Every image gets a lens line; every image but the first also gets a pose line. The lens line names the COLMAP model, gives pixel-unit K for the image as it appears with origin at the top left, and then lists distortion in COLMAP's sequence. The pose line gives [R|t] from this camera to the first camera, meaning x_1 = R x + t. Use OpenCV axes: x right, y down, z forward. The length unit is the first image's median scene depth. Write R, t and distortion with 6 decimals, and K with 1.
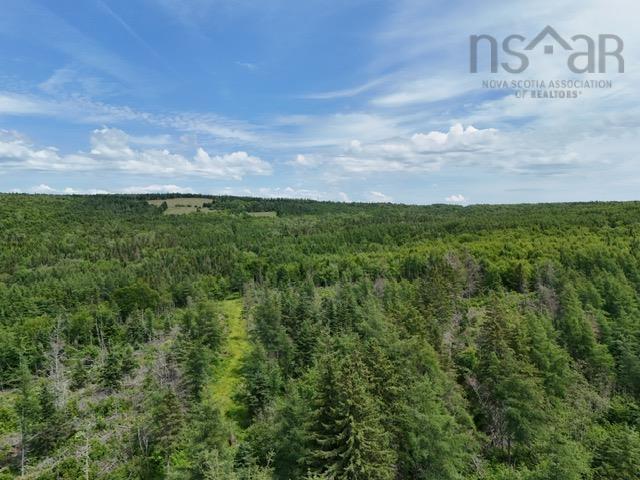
lens RADIAL K [[474.4, 0, 322.0], [0, 474.4, 238.5], [0, 0, 1]] dist [0.087897, -0.084575]
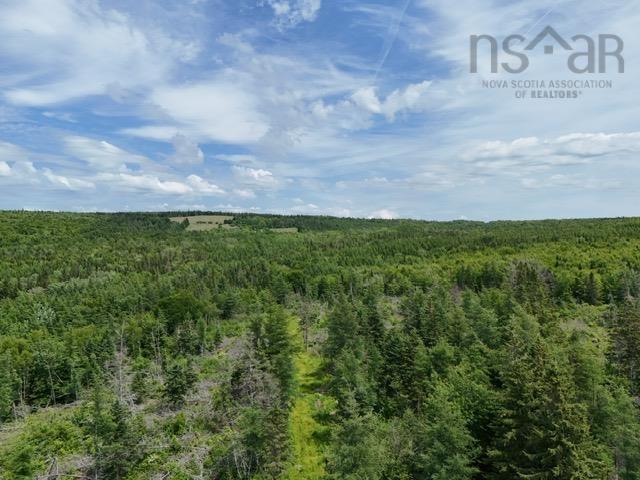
lens RADIAL K [[469.5, 0, 319.3], [0, 469.5, 228.8], [0, 0, 1]] dist [0.084609, -0.084232]
pose [[0.999620, -0.001556, -0.027535, -0.063665], [-0.000144, 0.998098, -0.061650, 0.018054], [0.027578, 0.061631, 0.997718, 0.047662]]
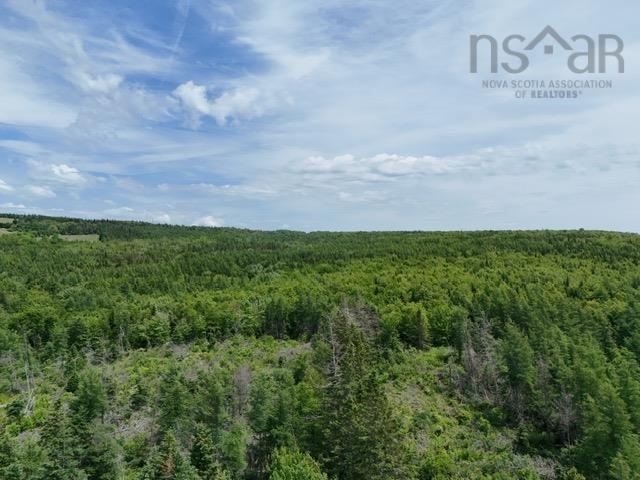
lens RADIAL K [[449.8, 0, 319.2], [0, 449.8, 252.8], [0, 0, 1]] dist [0.069864, -0.071753]
pose [[0.944230, 0.003596, 0.329266, 0.021805], [0.003351, 0.999784, -0.020528, -0.018034], [-0.329269, 0.020487, 0.944014, 0.284471]]
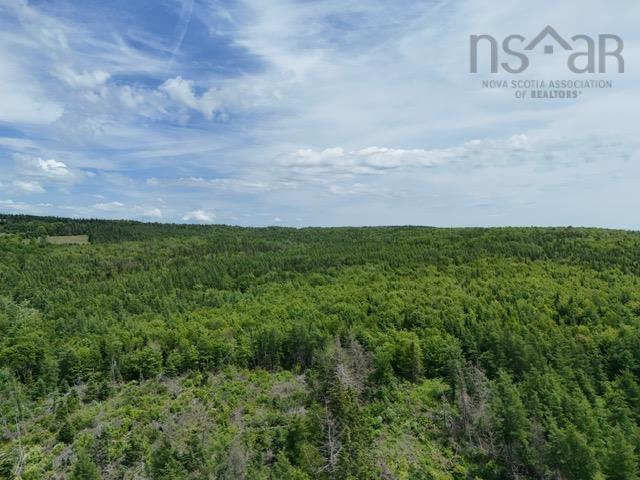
lens RADIAL K [[448.4, 0, 318.5], [0, 448.4, 249.5], [0, 0, 1]] dist [0.068261, -0.065187]
pose [[0.938147, -0.012246, 0.346020, 0.021659], [0.013572, 0.999907, -0.001408, -0.072196], [-0.345971, 0.006017, 0.938226, 0.288138]]
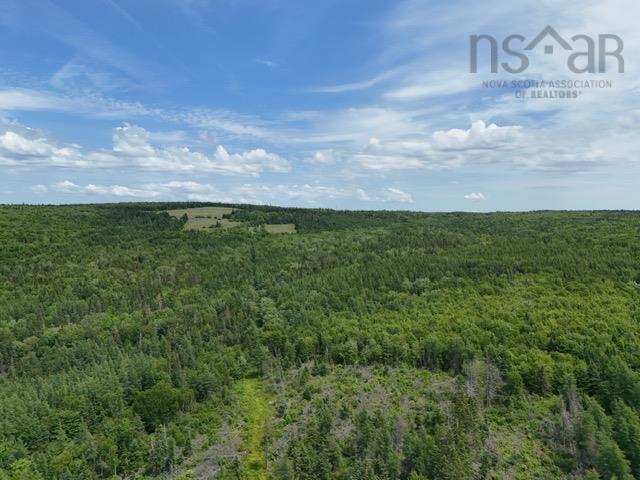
lens RADIAL K [[472.7, 0, 324.4], [0, 472.7, 237.6], [0, 0, 1]] dist [0.079545, -0.087741]
pose [[0.999416, -0.002584, -0.034082, 0.000446], [0.003875, 0.999275, 0.037868, -0.187535], [0.033960, -0.037978, 0.998701, 0.010622]]
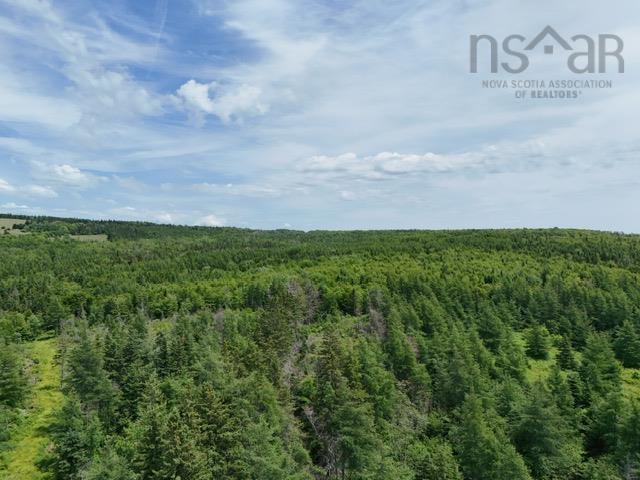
lens RADIAL K [[474.4, 0, 322.0], [0, 474.4, 238.5], [0, 0, 1]] dist [0.087897, -0.084575]
pose [[0.948549, 0.008650, 0.316512, 0.005499], [0.007196, 0.998780, -0.048863, -0.006421], [-0.316548, 0.048627, 0.947329, 0.007433]]
